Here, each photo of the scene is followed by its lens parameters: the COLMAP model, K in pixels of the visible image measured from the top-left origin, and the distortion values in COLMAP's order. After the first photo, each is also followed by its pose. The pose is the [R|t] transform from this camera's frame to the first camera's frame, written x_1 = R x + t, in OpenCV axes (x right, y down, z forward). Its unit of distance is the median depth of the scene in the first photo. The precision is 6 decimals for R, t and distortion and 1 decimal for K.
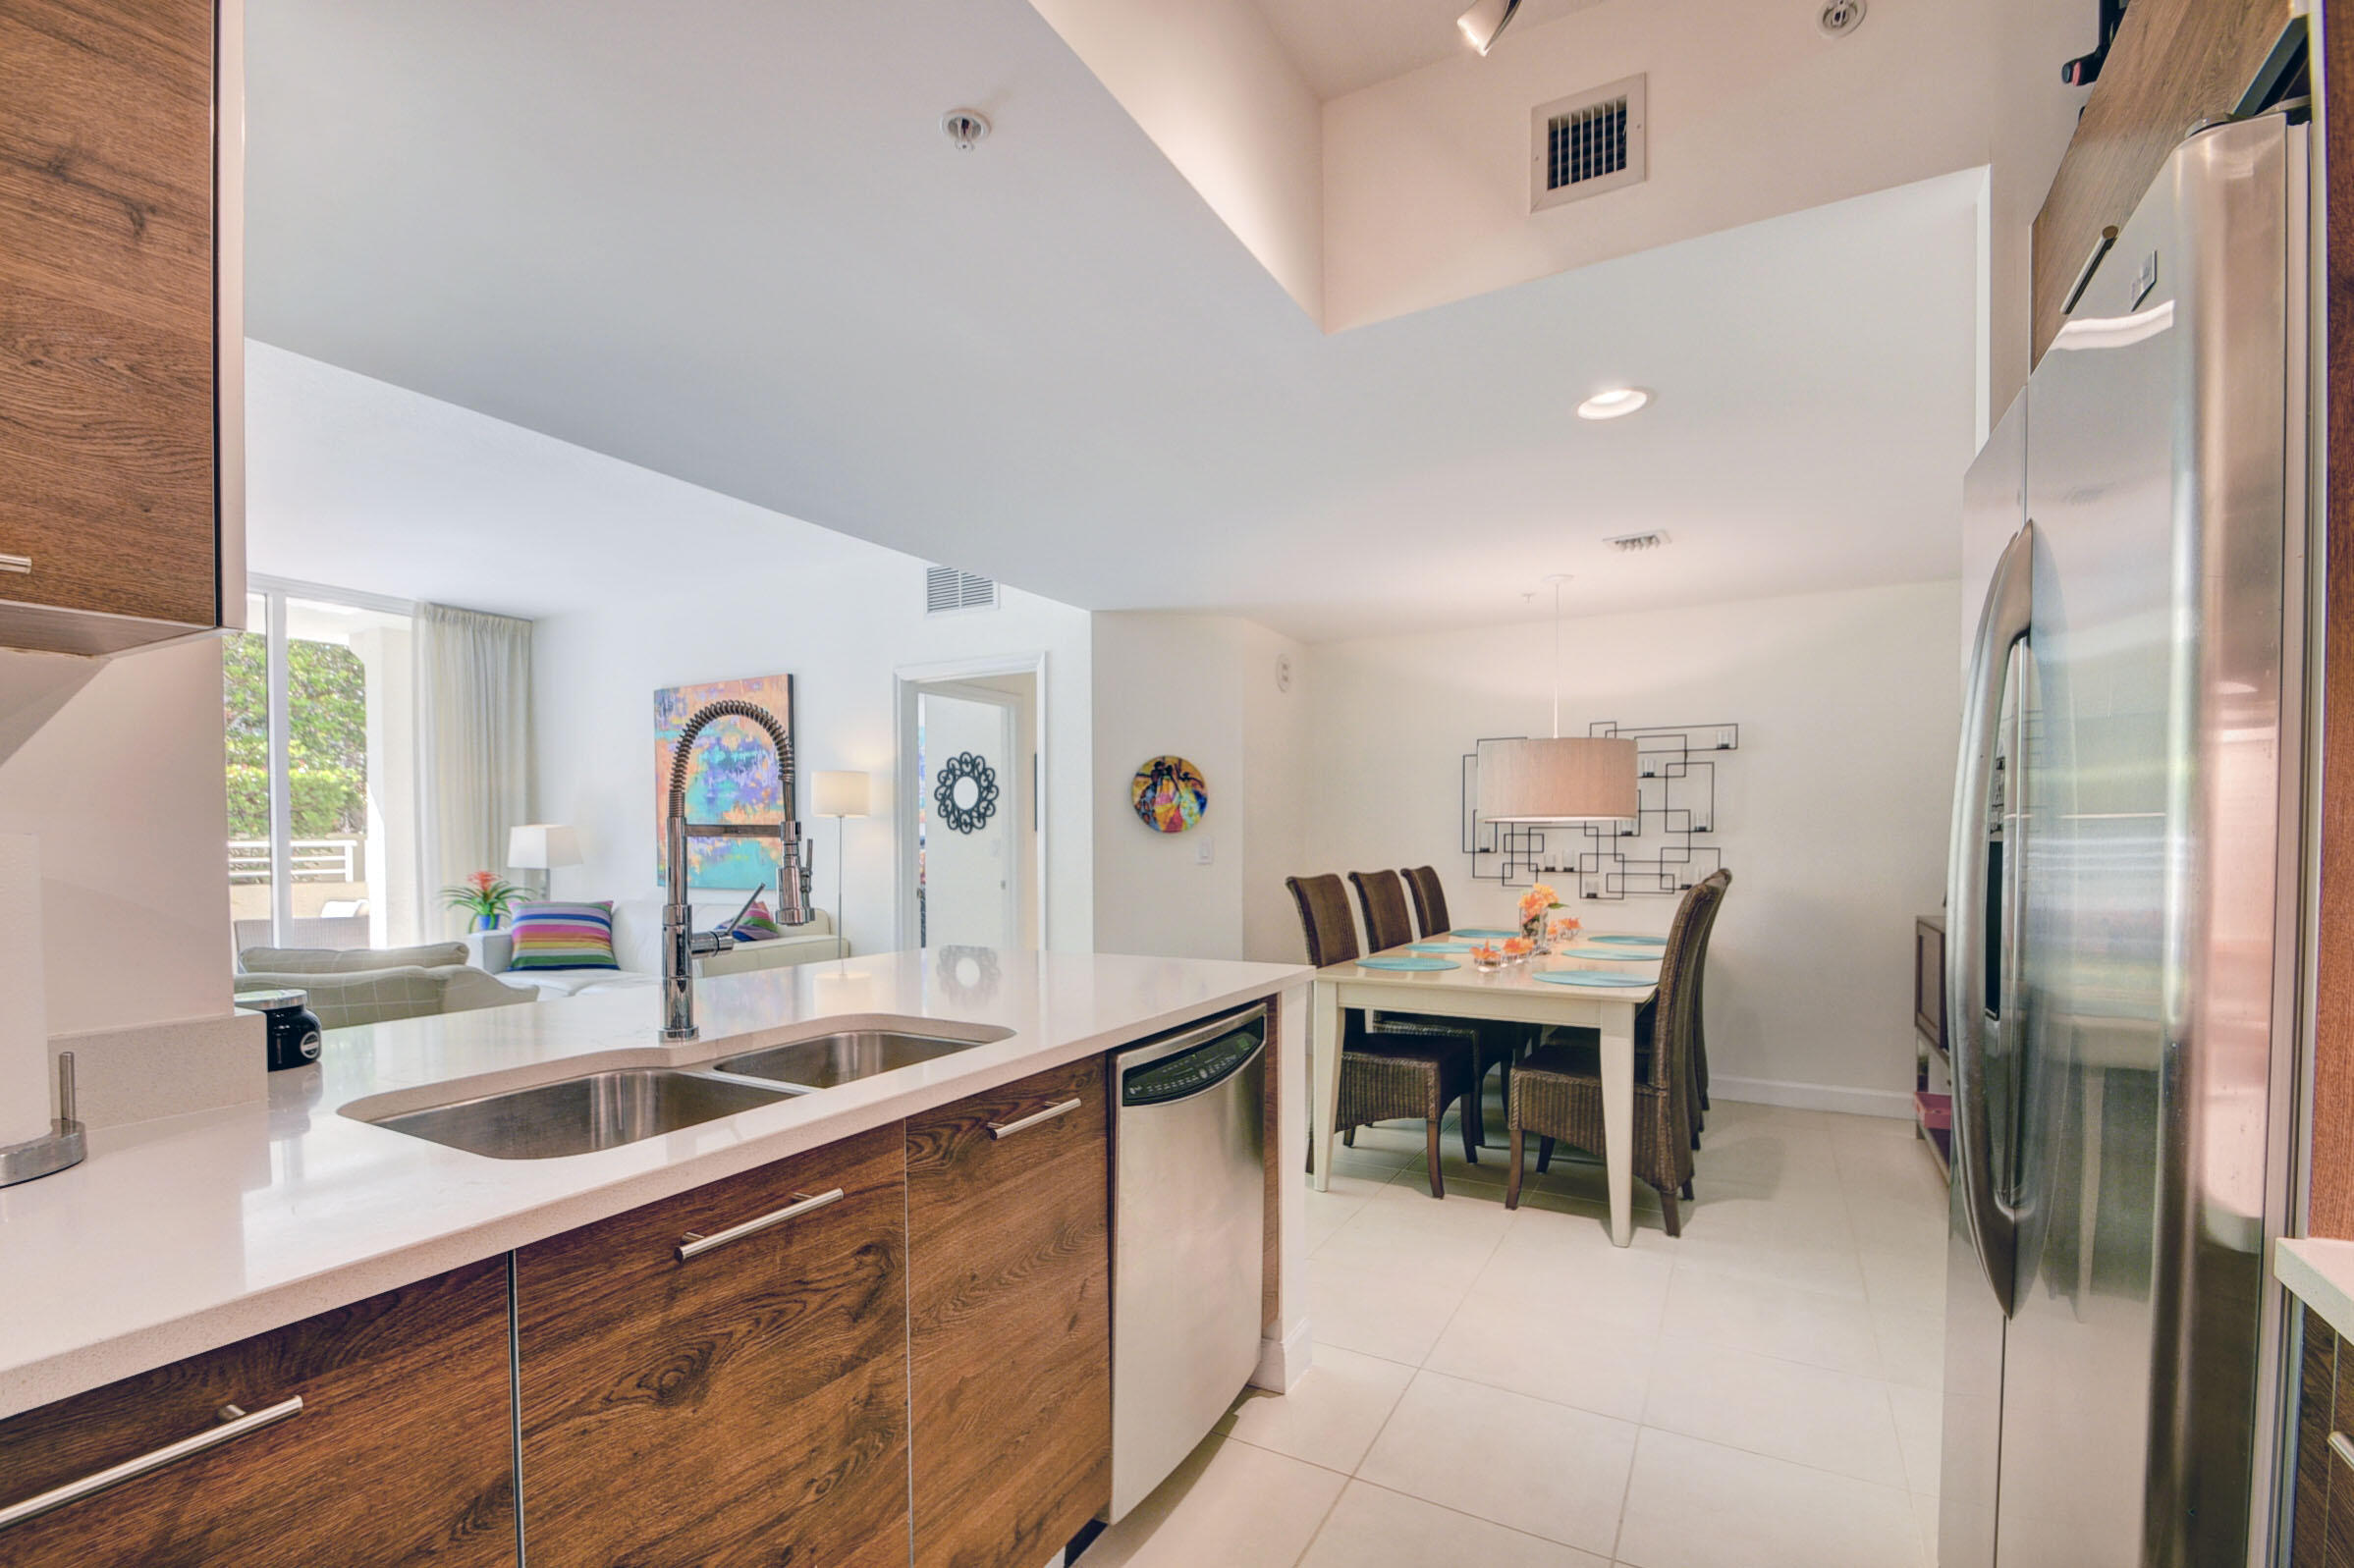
lens RADIAL K [[1036.5, 0, 1146.2], [0, 1036.5, 862.6], [0, 0, 1]] dist [-0.002135, -0.008927]
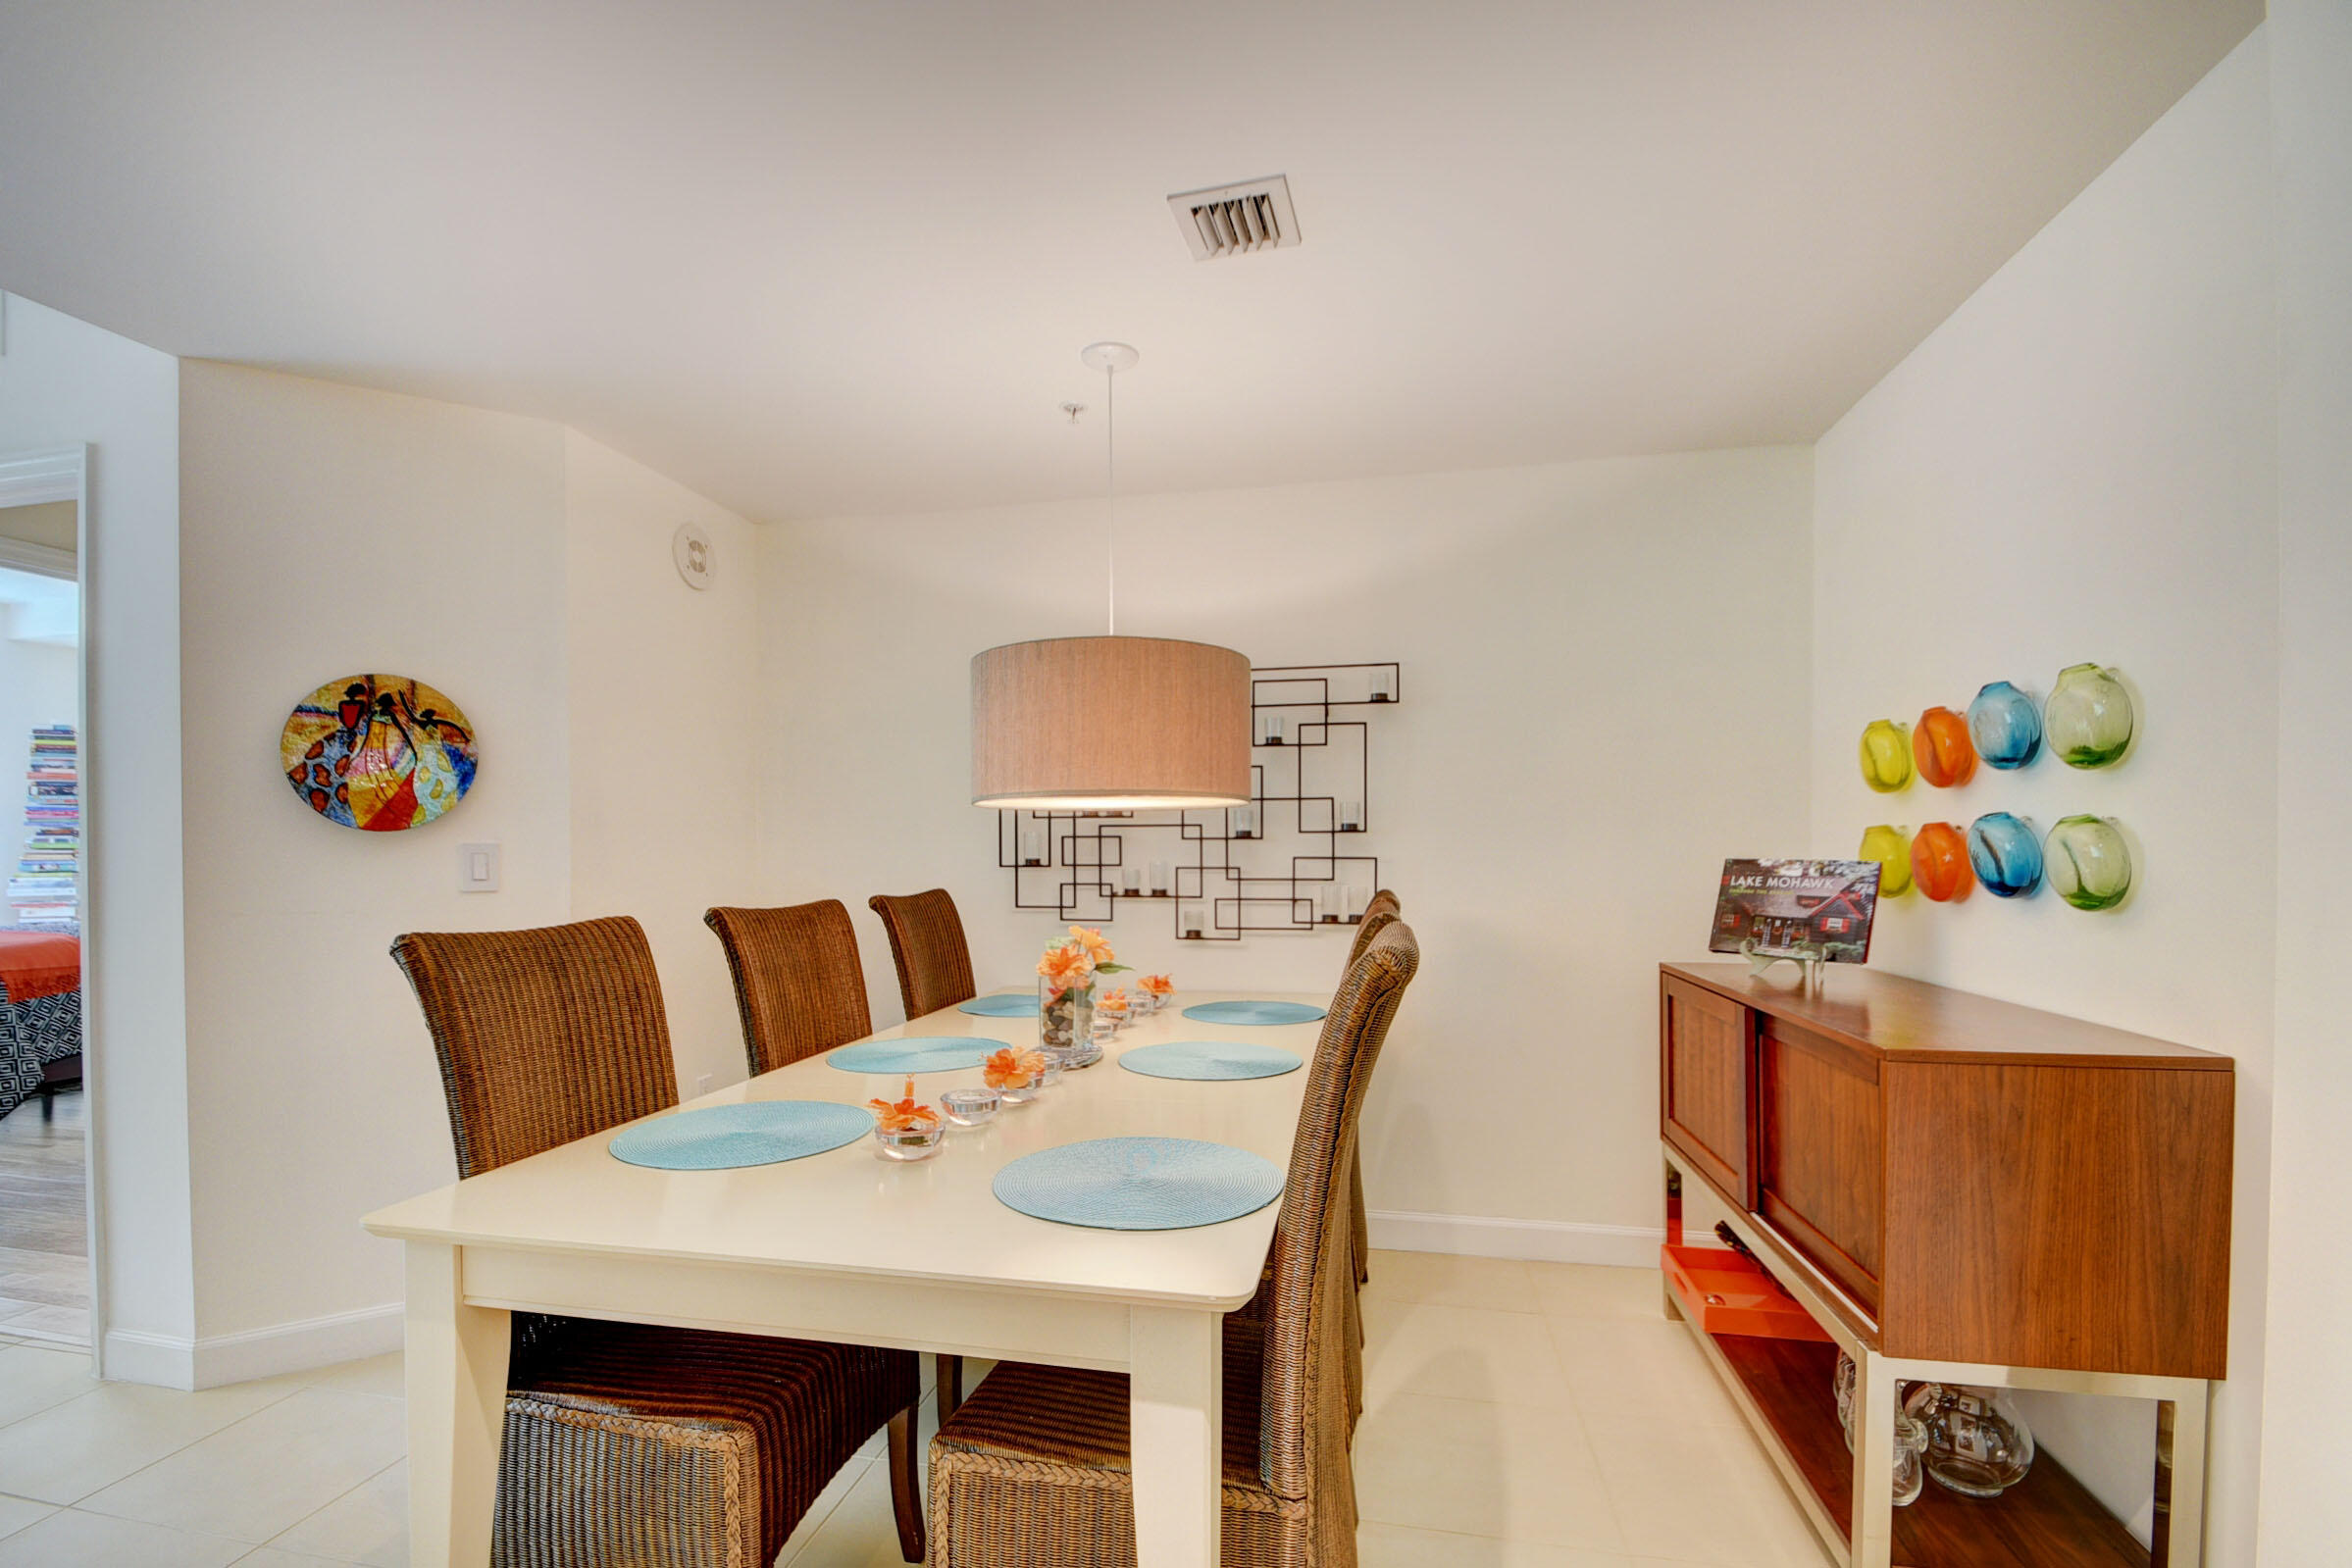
lens RADIAL K [[1035.7, 0, 1153.2], [0, 1035.7, 849.2], [0, 0, 1]] dist [-0.002135, -0.008927]
pose [[0.948932, -0.001299, 0.315478, 0.214574], [0.009511, 0.999655, -0.024490, -0.004471], [-0.315337, 0.026240, 0.948617, 0.423189]]
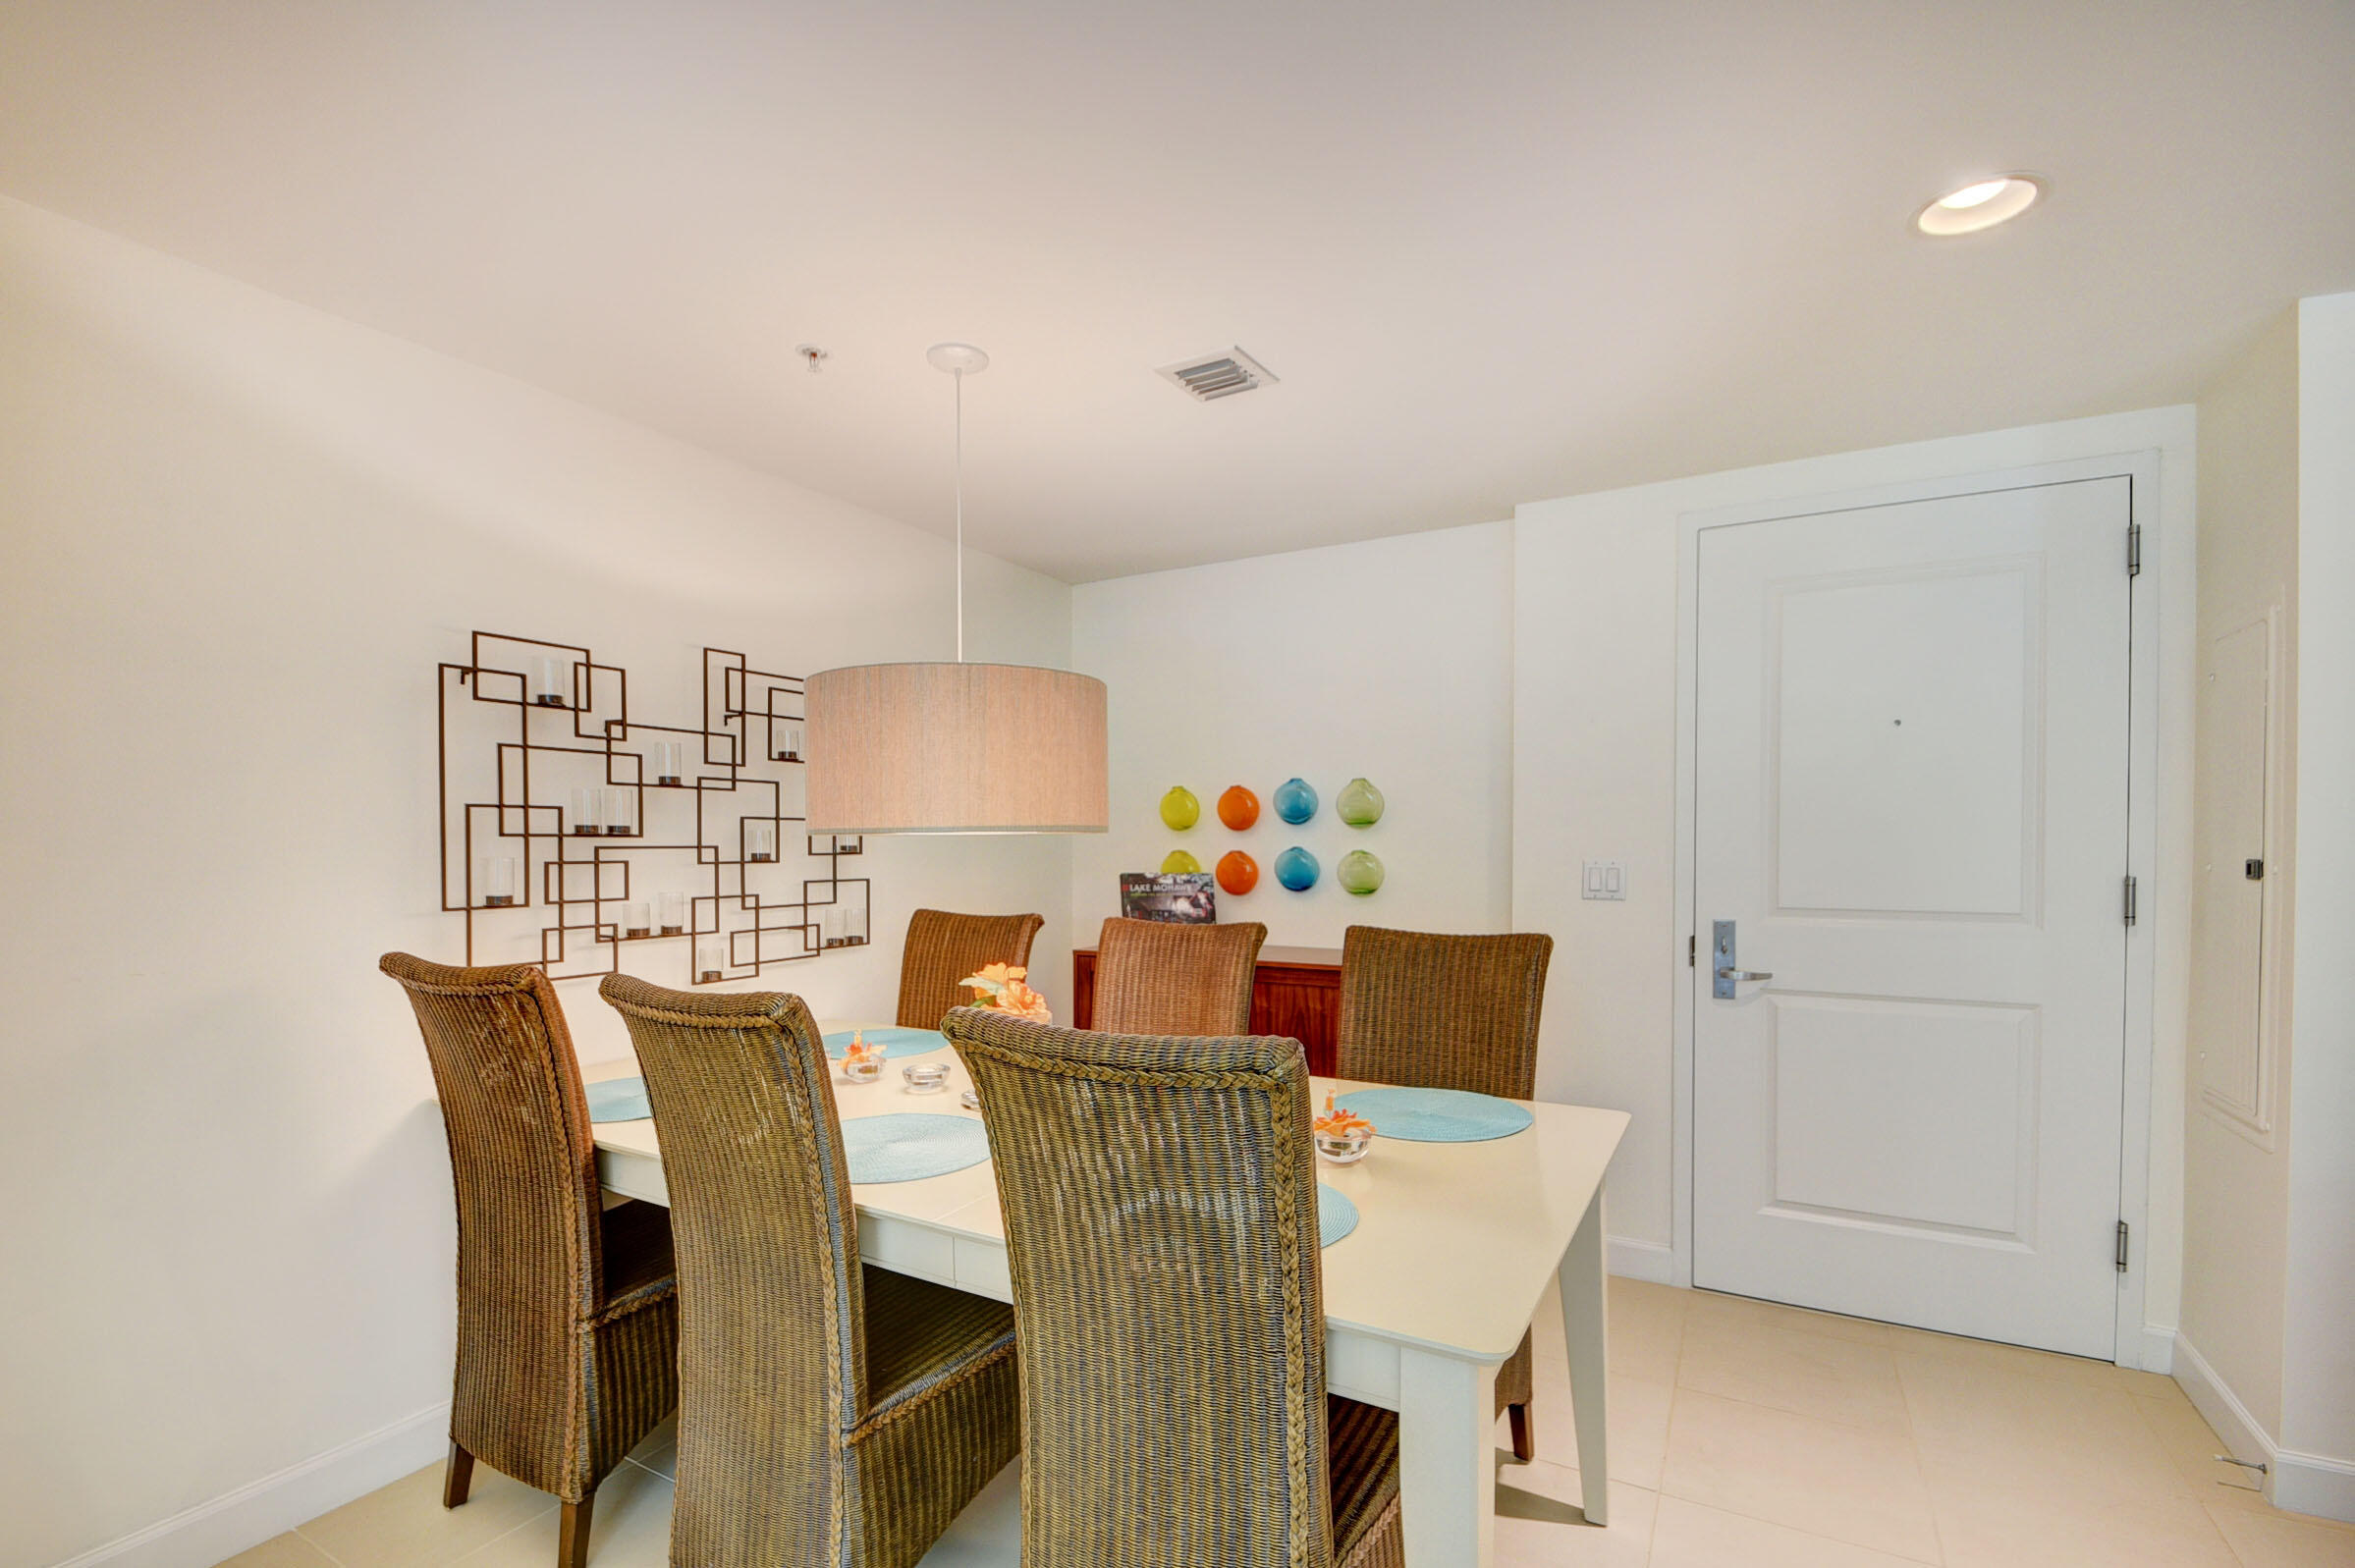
lens RADIAL K [[1037.0, 0, 1161.0], [0, 1037.0, 856.0], [0, 0, 1]] dist [-0.002135, -0.008927]
pose [[0.003524, -0.012183, 0.999920, -0.096096], [0.029142, 0.999502, 0.012076, -0.029571], [-0.999569, 0.029097, 0.003877, 0.781744]]
